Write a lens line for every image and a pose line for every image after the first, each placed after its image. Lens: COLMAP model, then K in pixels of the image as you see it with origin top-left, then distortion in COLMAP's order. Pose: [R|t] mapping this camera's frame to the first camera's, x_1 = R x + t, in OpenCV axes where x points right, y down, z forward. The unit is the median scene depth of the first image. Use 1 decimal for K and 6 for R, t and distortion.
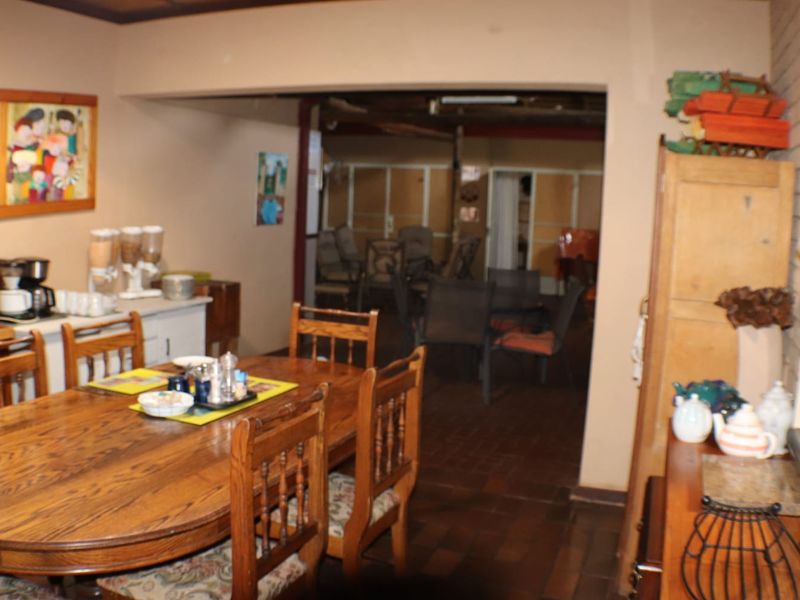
lens RADIAL K [[778.1, 0, 400.0], [0, 778.1, 300.0], [0, 0, 1]] dist [-0.265797, 0.087449]
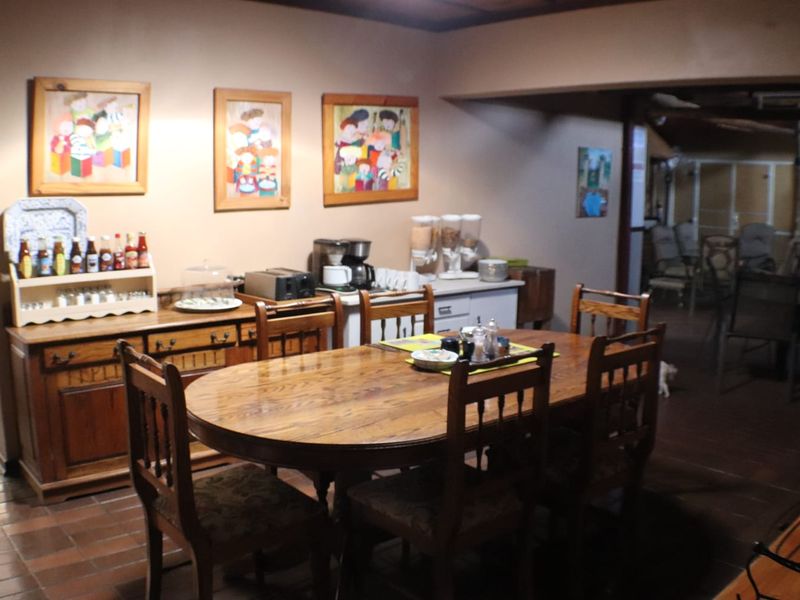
lens RADIAL K [[778.1, 0, 400.0], [0, 778.1, 300.0], [0, 0, 1]] dist [-0.265797, 0.087449]
pose [[0.892718, 0.042396, -0.448617, 0.103821], [-0.040159, 0.999088, 0.014503, 0.016627], [0.448823, 0.005069, 0.893606, -0.062609]]
